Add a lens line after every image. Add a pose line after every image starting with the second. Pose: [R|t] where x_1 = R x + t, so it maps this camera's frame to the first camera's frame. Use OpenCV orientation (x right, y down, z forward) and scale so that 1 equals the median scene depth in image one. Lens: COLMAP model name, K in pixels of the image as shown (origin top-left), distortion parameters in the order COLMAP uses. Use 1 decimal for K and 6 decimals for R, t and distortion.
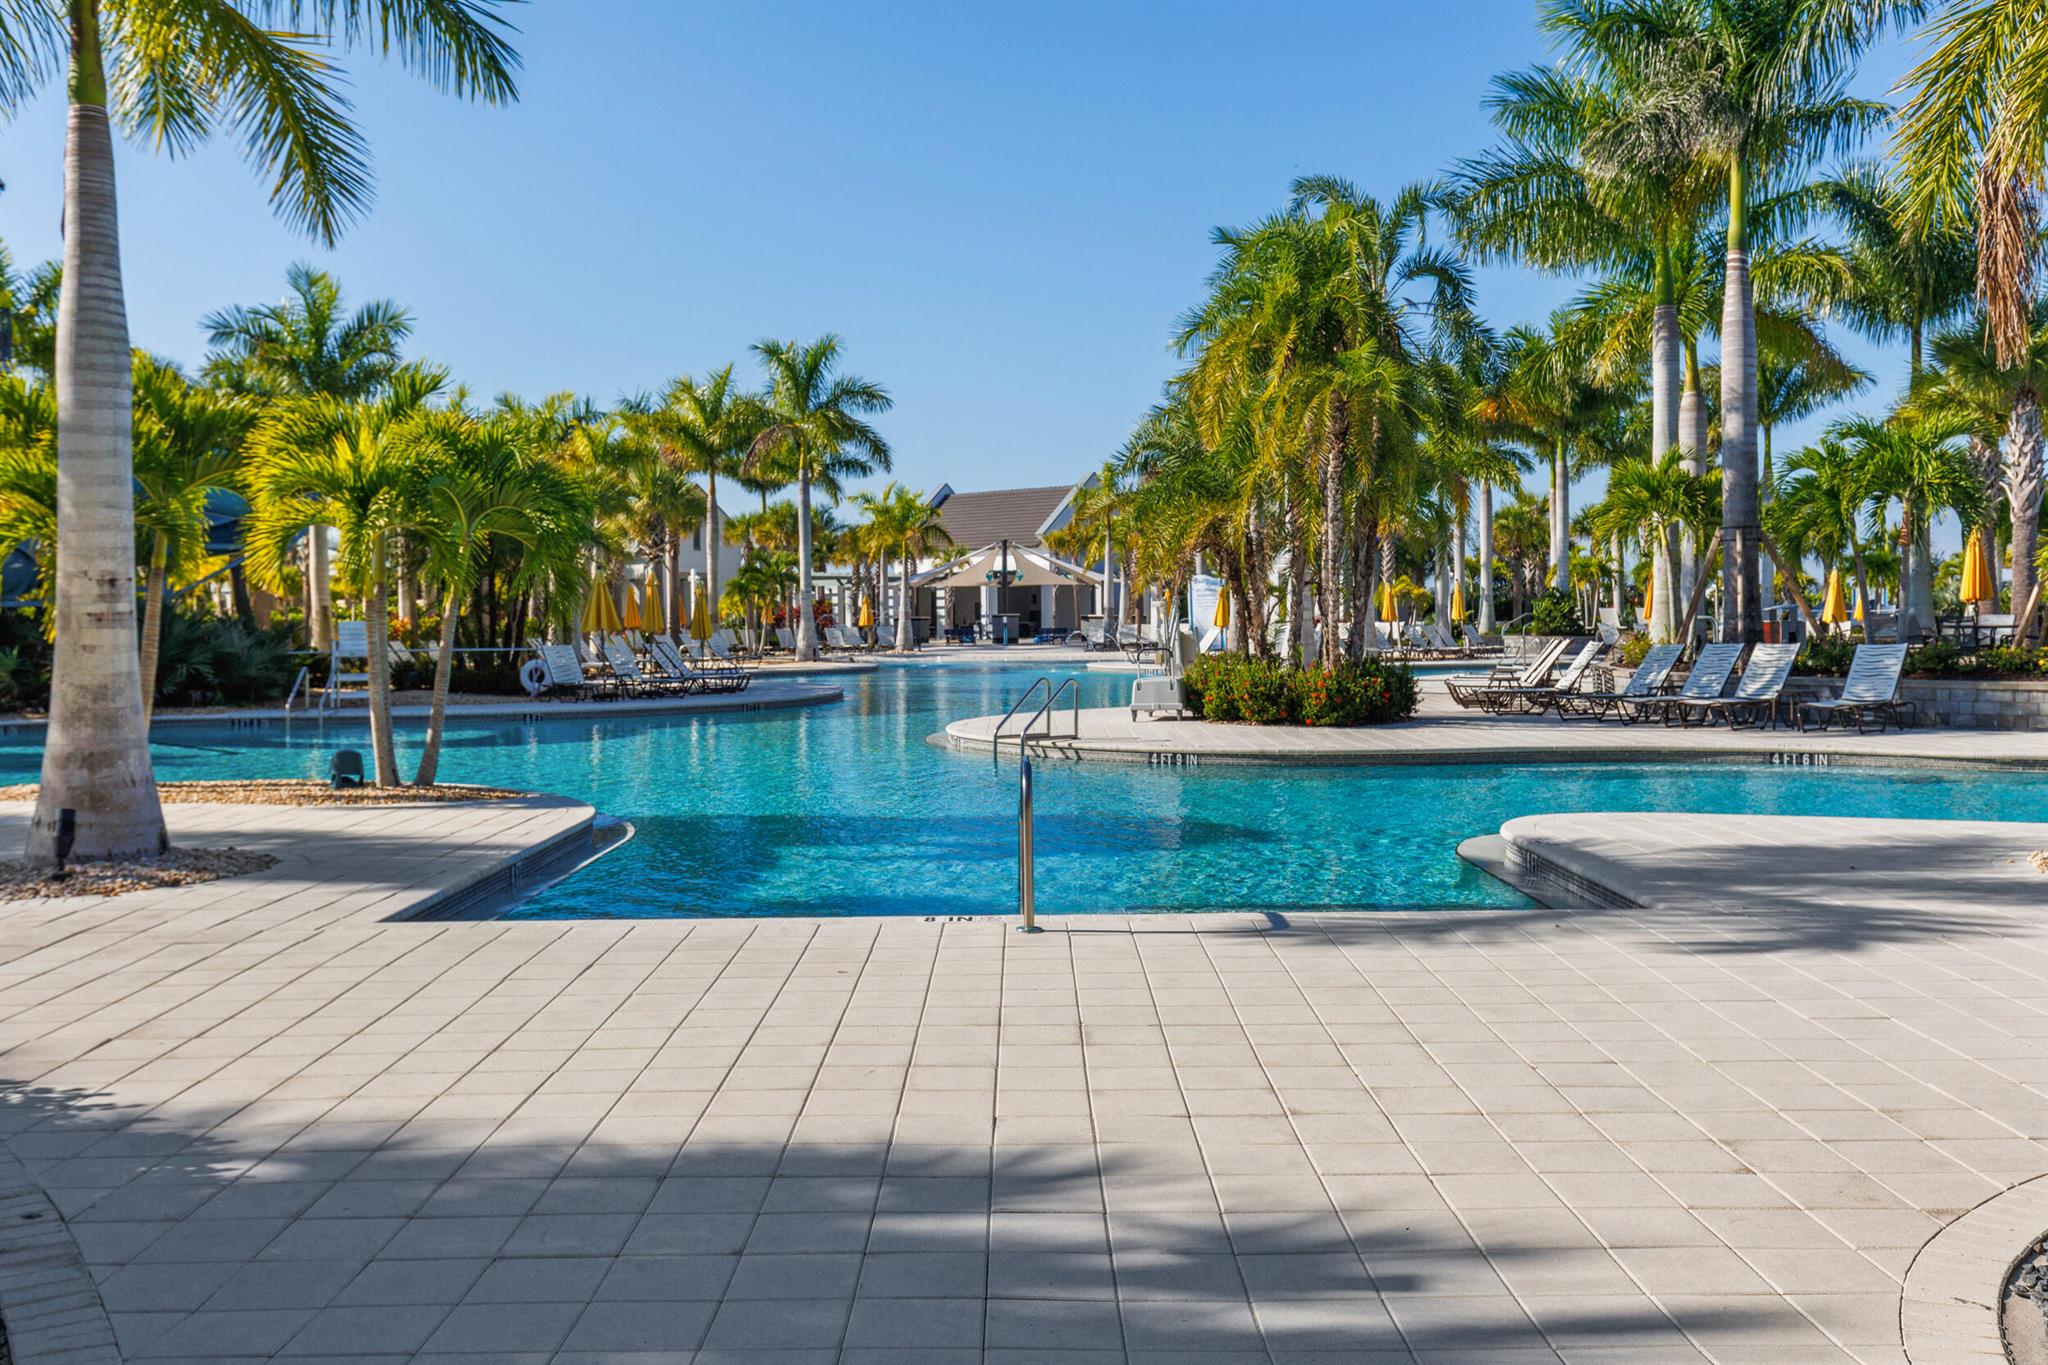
lens RADIAL K [[1854.7, 0, 1025.4], [0, 1854.7, 678.8], [0, 0, 1]] dist [0.006076, 0.000000]
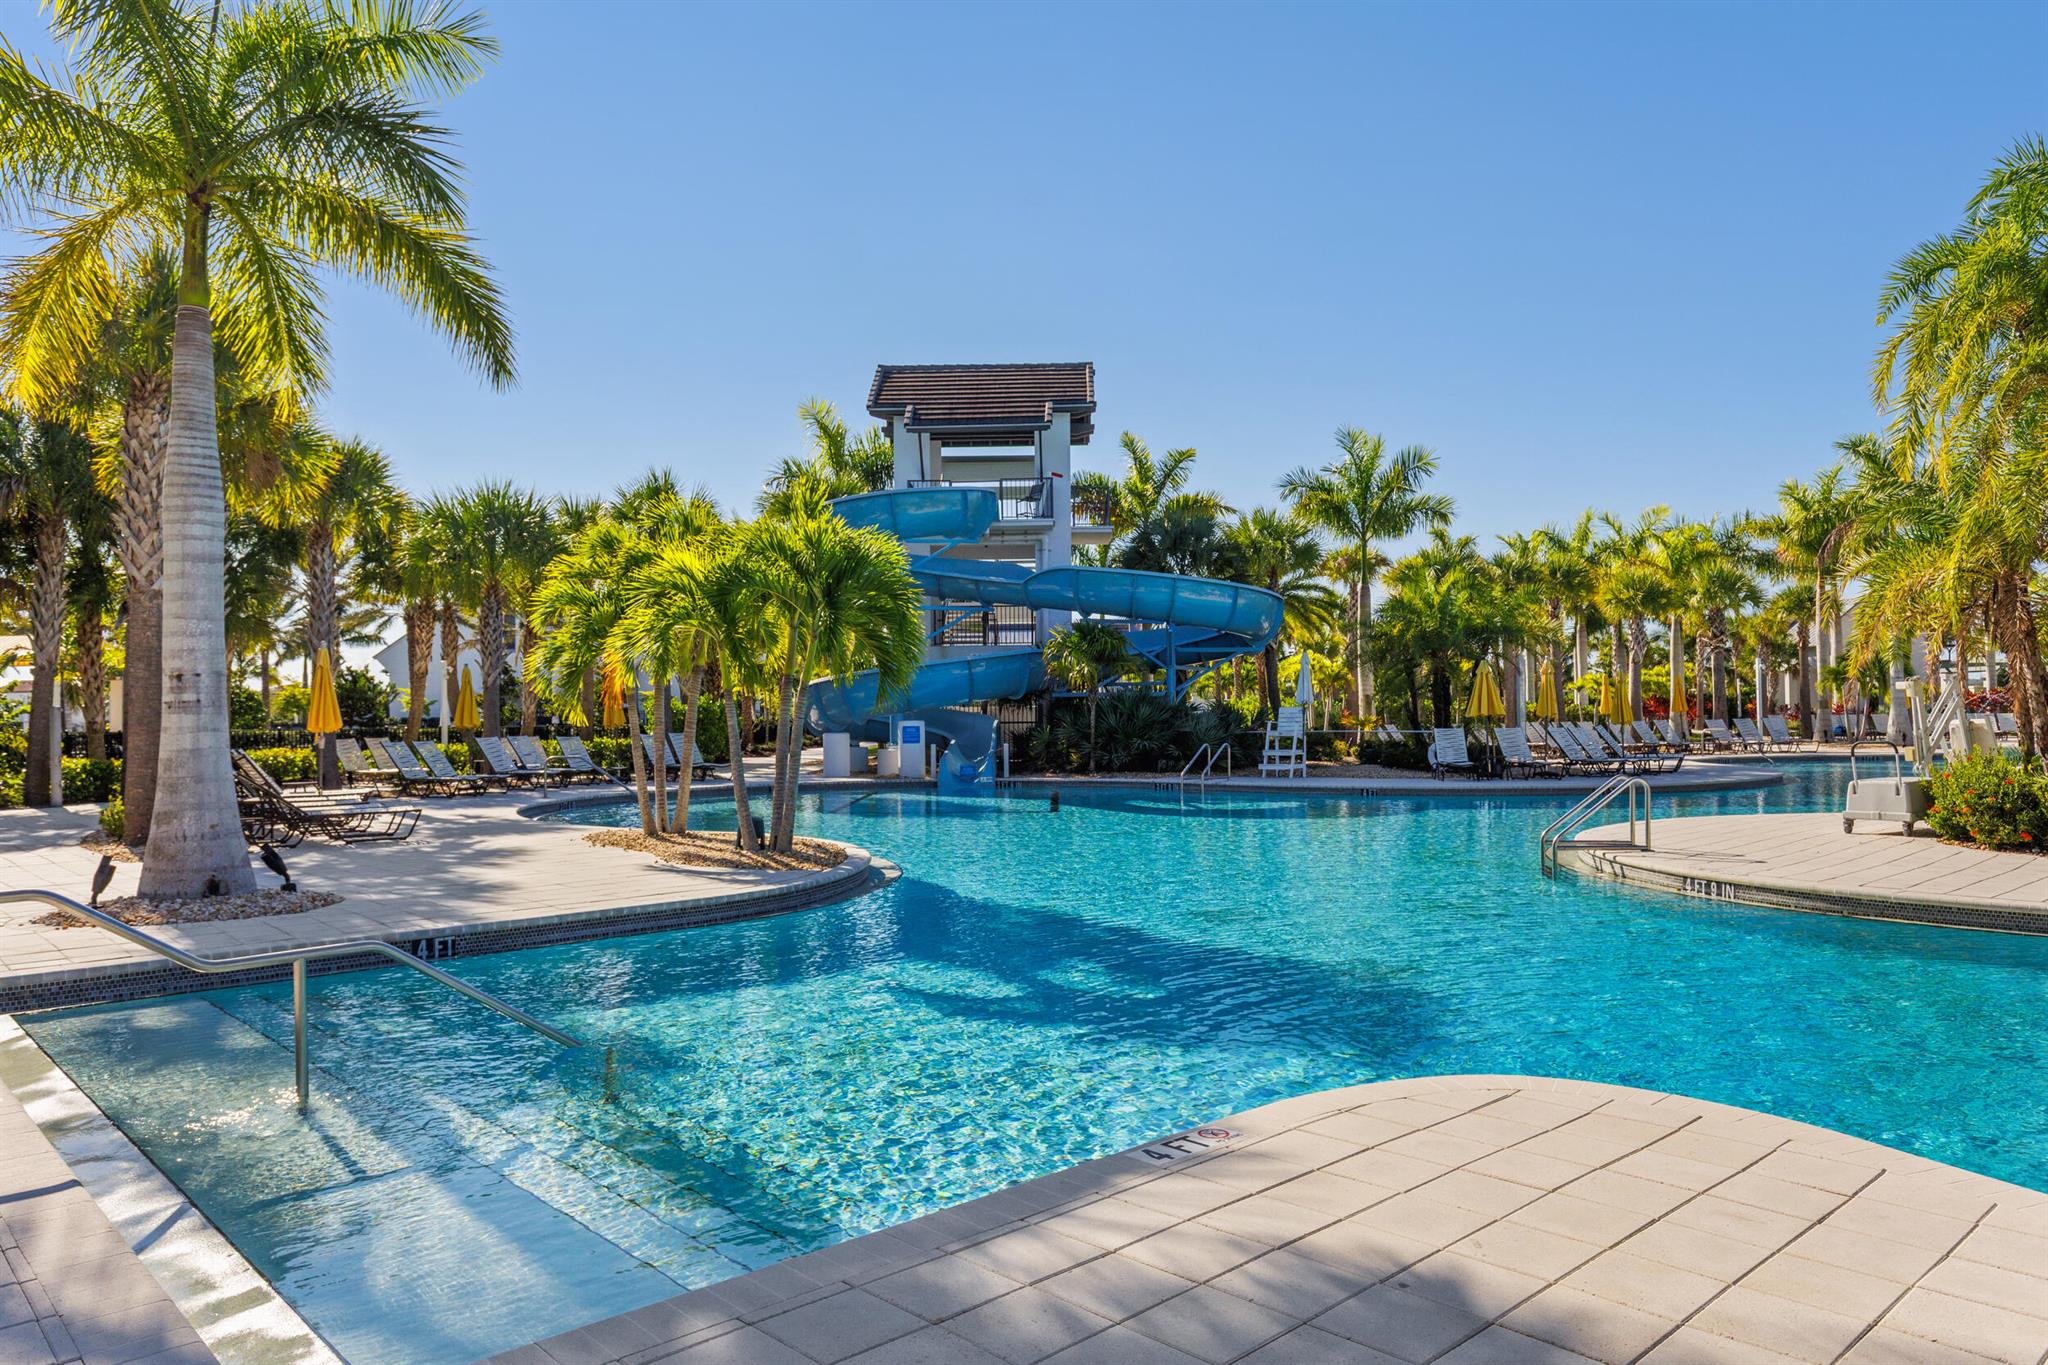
lens RADIAL K [[1372.1, 0, 1024.0], [0, 1372.1, 682.0], [0, 0, 1]] dist [0.000001, 0.000279]
pose [[0.681525, -0.013407, -0.731672, 0.245753], [-0.022405, 0.998981, -0.039174, -0.010620], [0.731452, 0.043091, 0.680530, 0.329878]]
